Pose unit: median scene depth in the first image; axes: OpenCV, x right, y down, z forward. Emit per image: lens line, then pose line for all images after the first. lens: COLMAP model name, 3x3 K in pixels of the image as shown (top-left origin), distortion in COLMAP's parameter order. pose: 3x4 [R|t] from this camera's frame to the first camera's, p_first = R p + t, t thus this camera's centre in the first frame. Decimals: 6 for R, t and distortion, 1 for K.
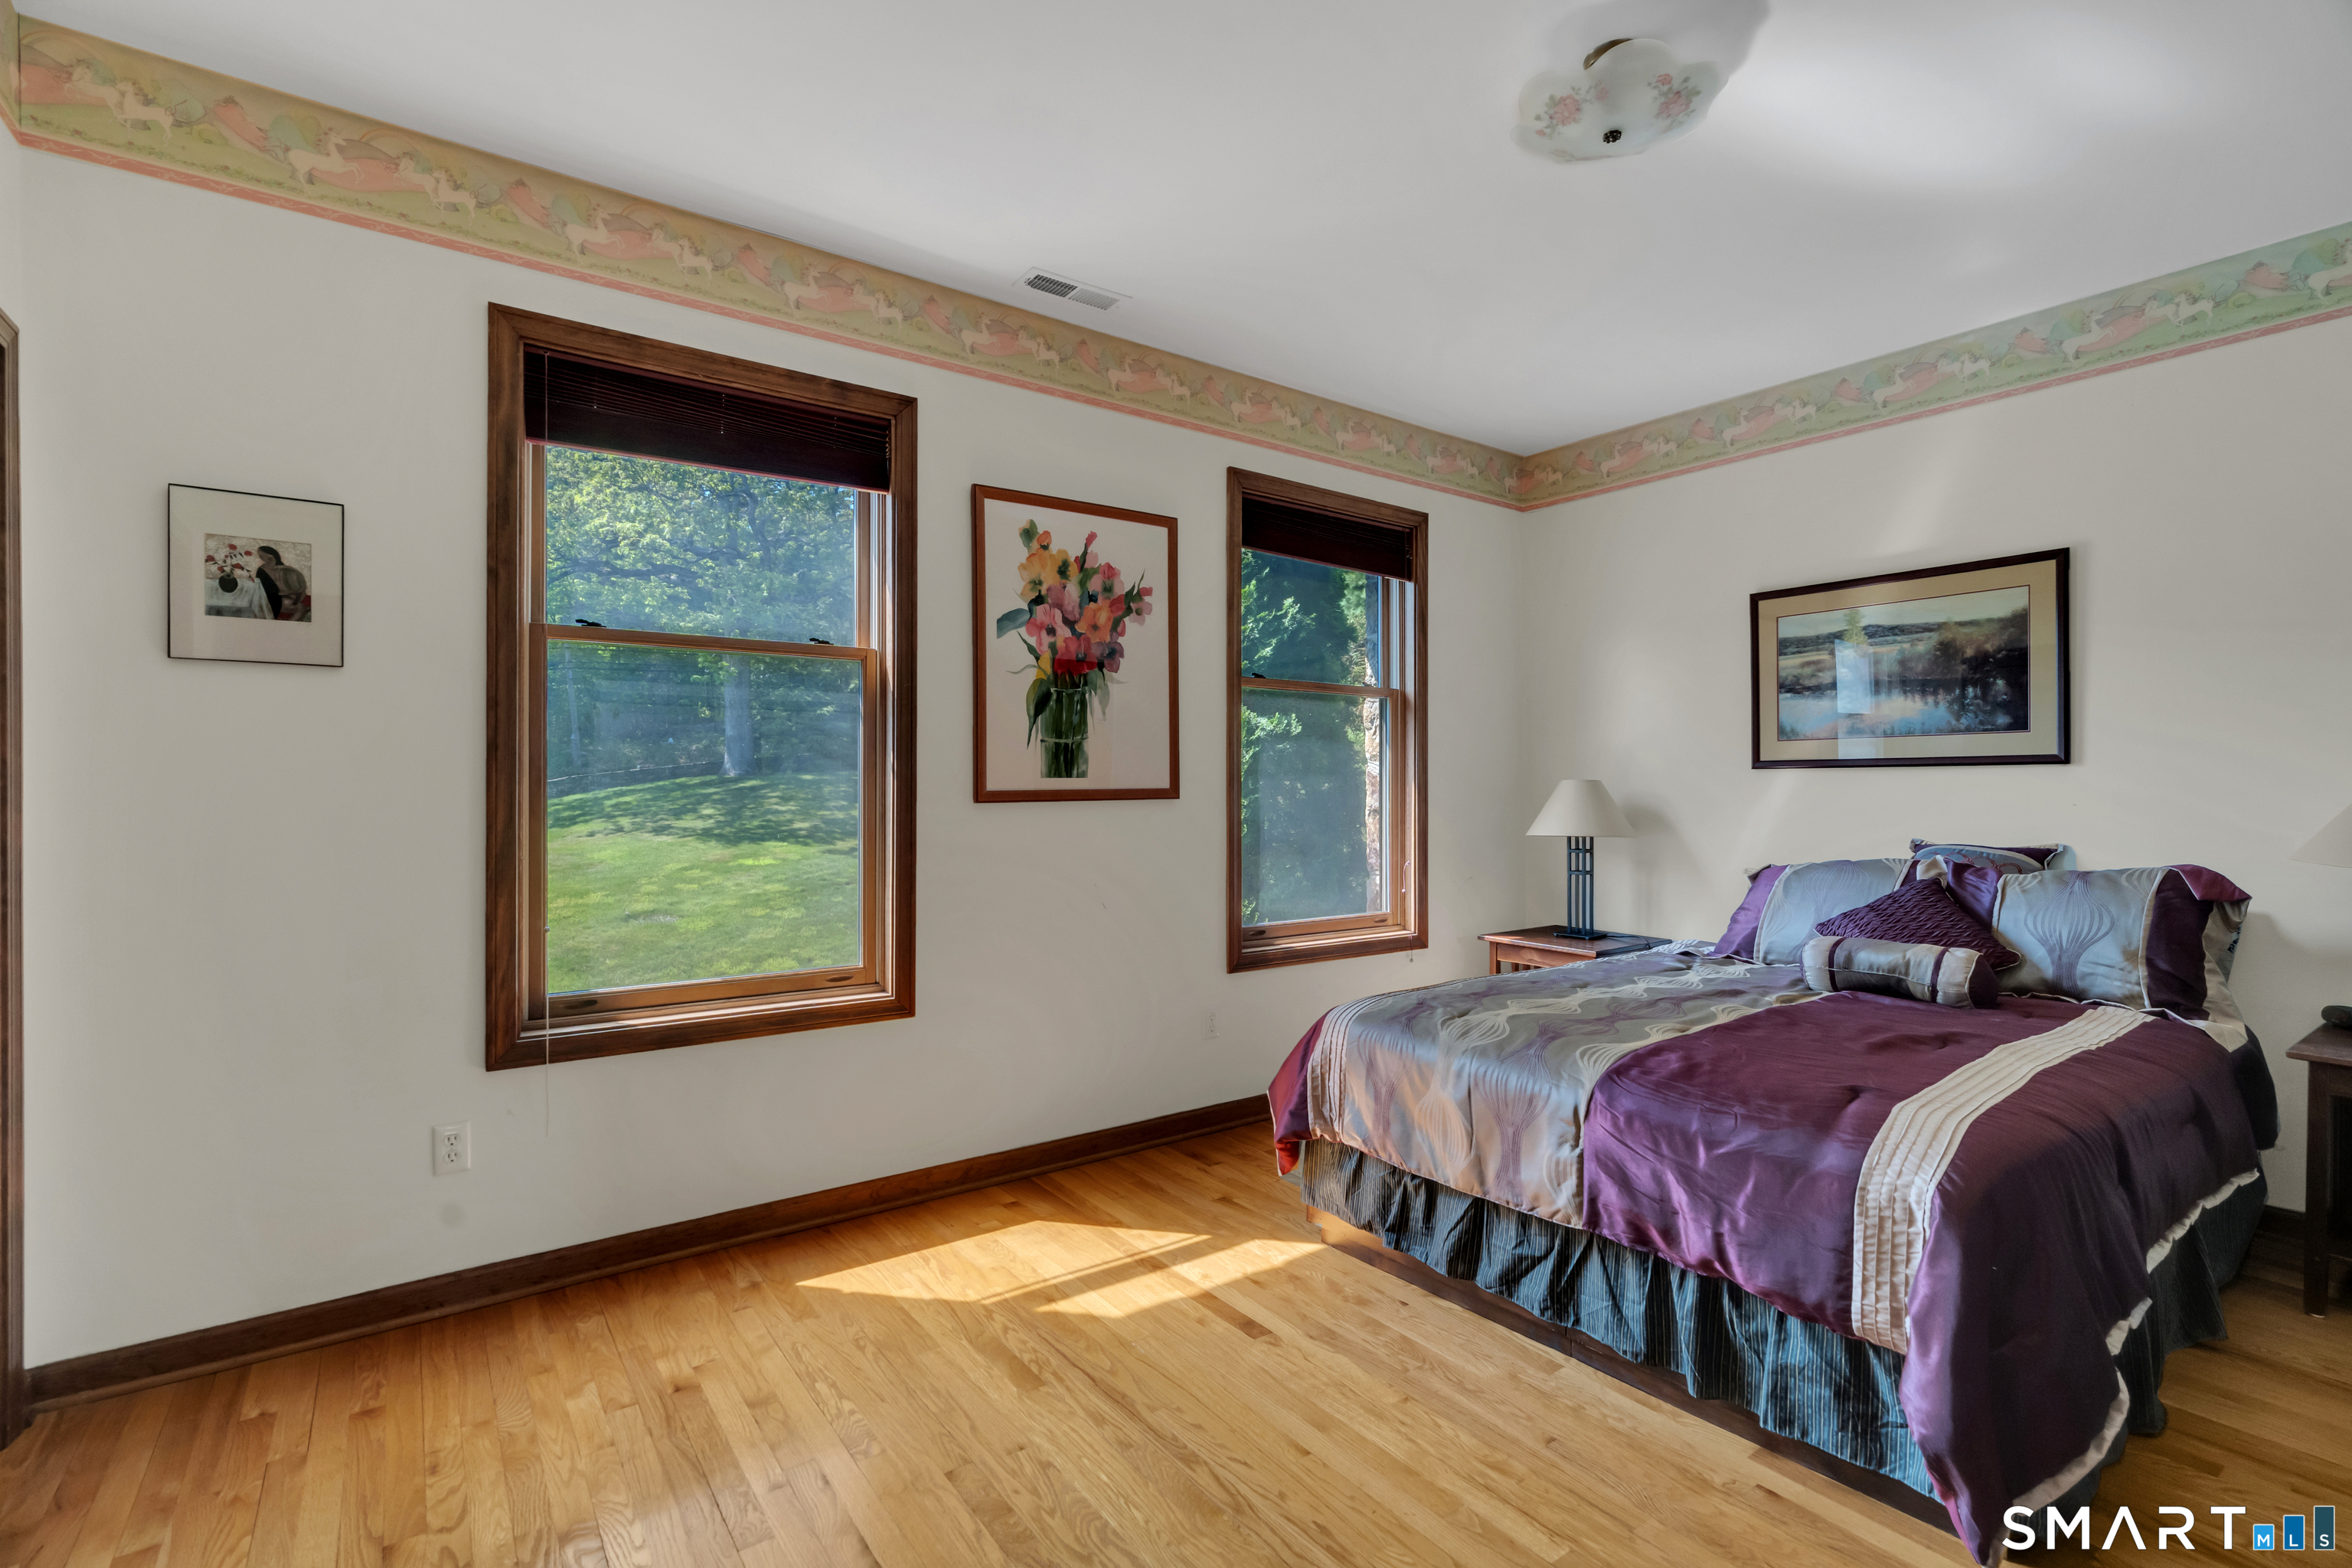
lens RADIAL K [[1075.2, 0, 1188.2], [0, 1075.2, 787.9], [0, 0, 1]] dist [-0.000854, -0.000201]
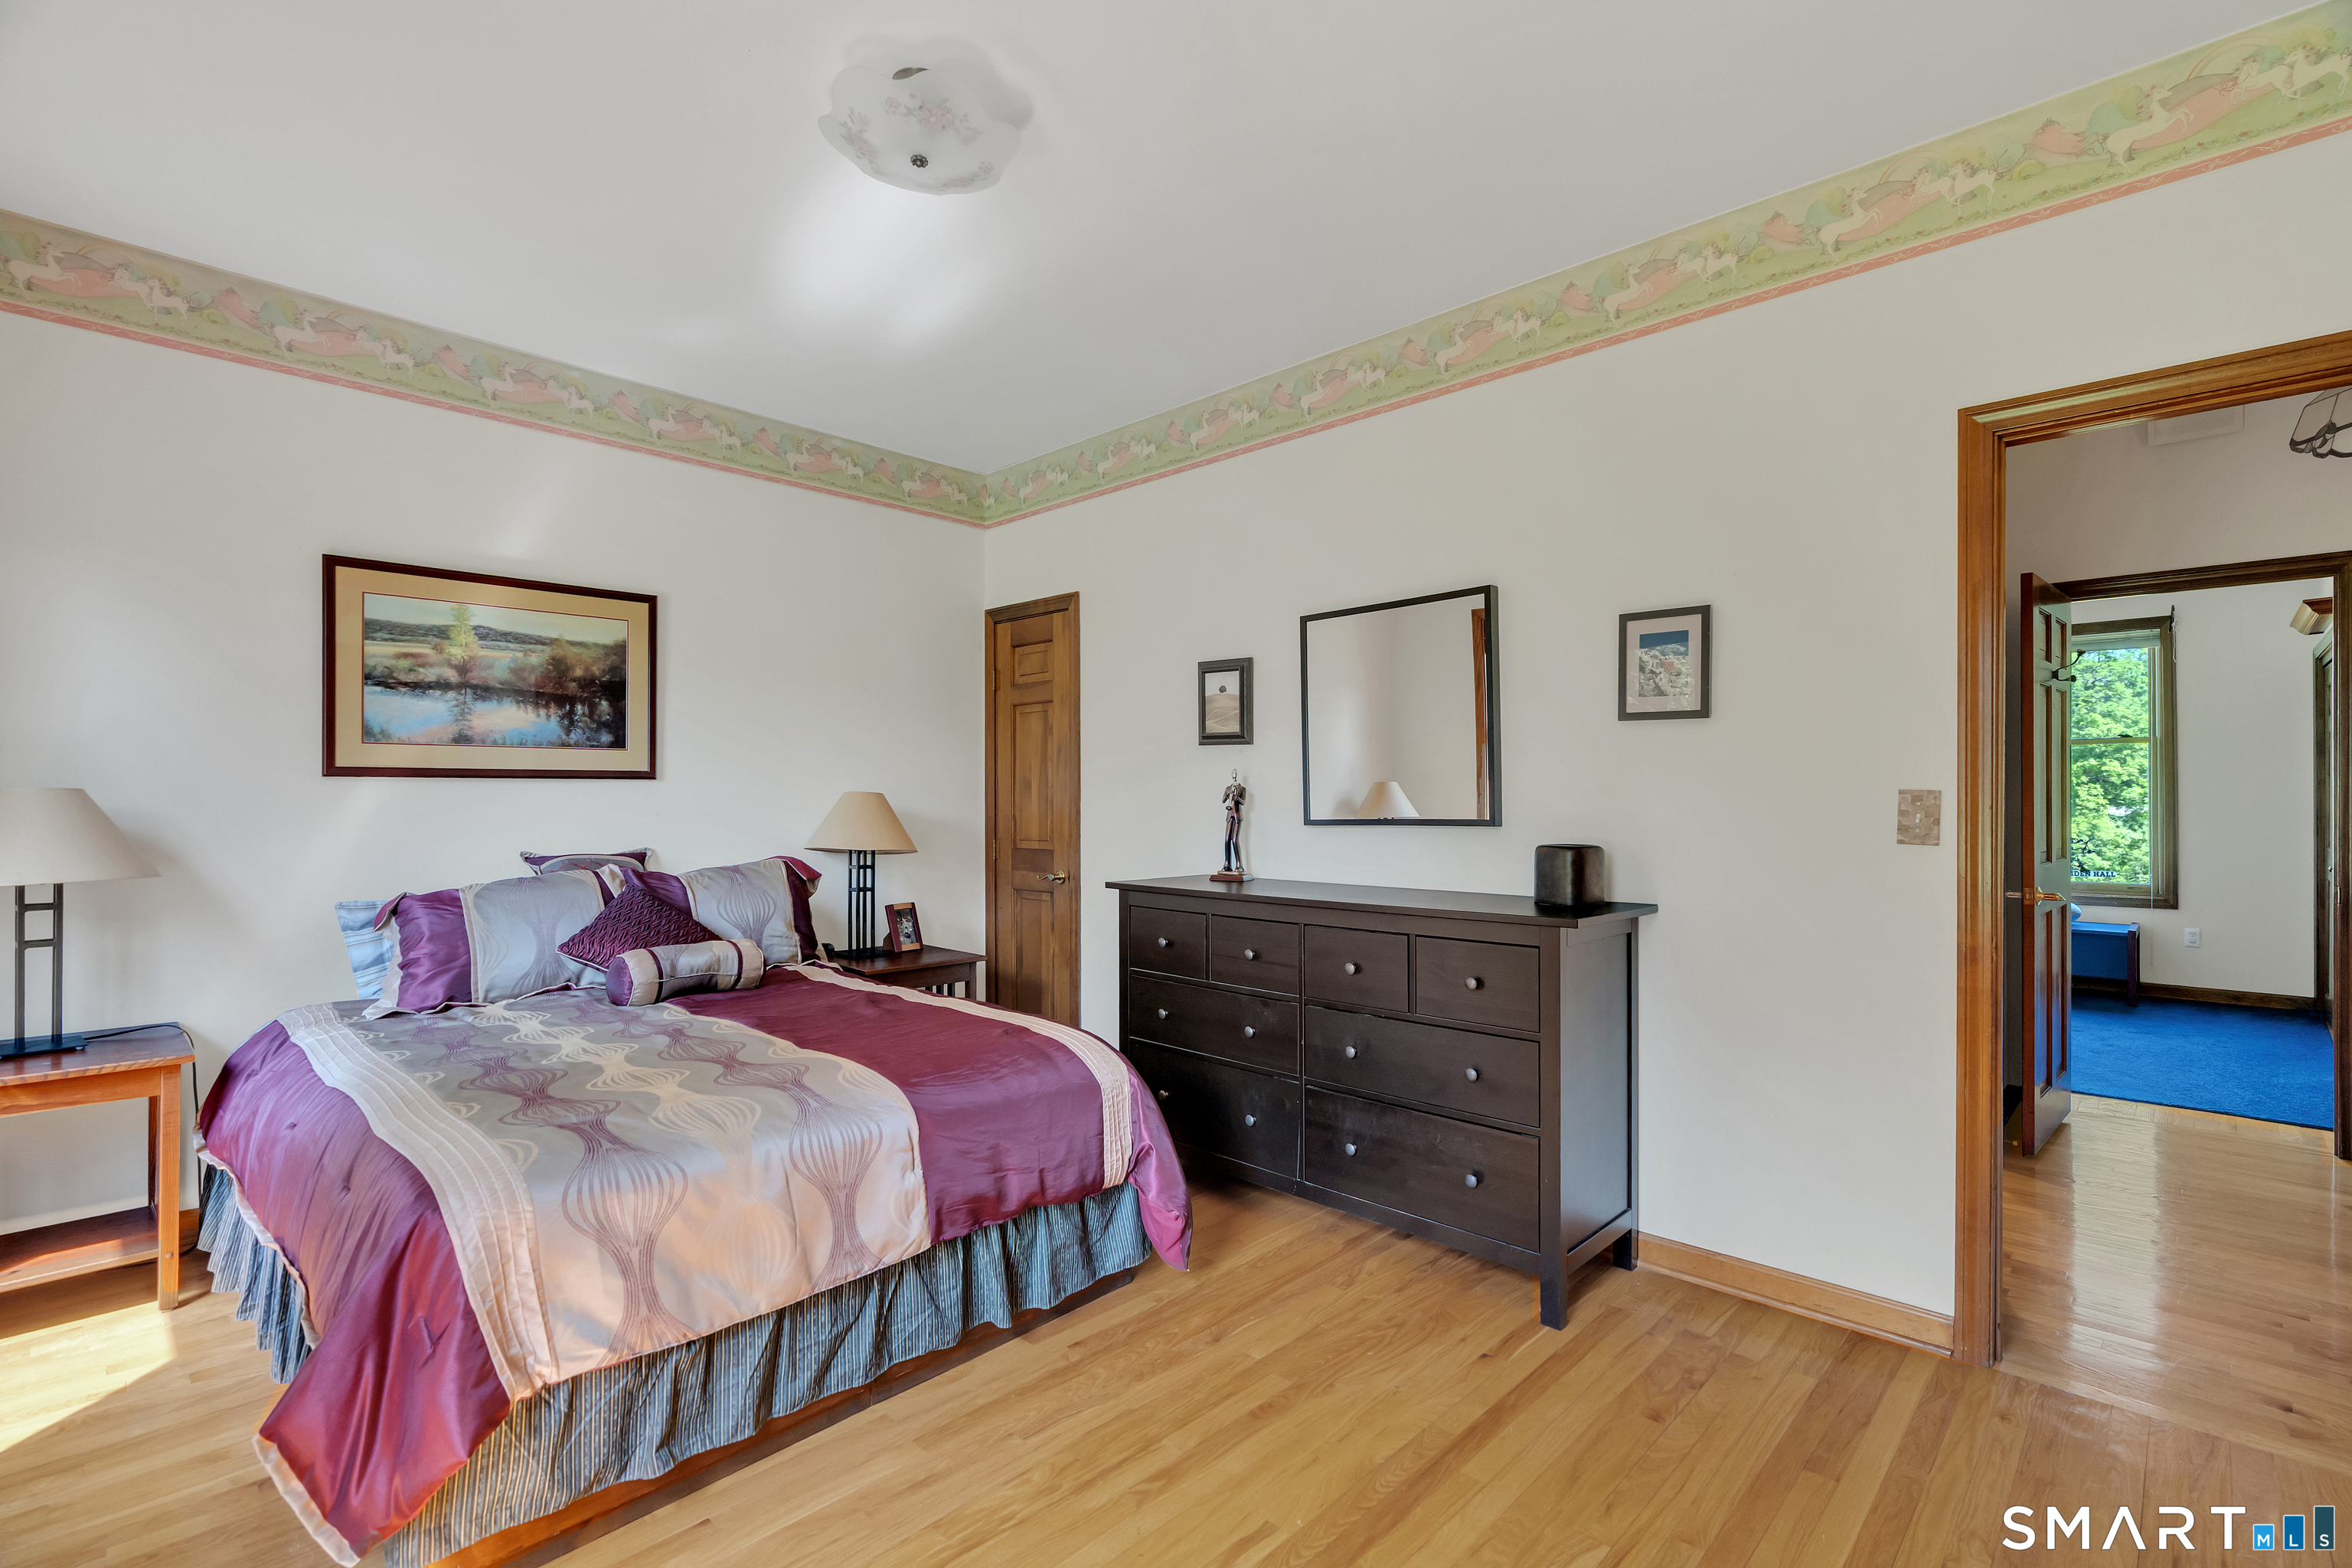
lens RADIAL K [[1075.2, 0, 1188.2], [0, 1075.2, 787.9], [0, 0, 1]] dist [-0.000854, -0.000201]
pose [[-0.177527, 0.008868, 0.984076, -0.417426], [0.001998, 0.999961, -0.008651, -0.001685], [-0.984114, 0.000431, -0.177538, 0.600835]]
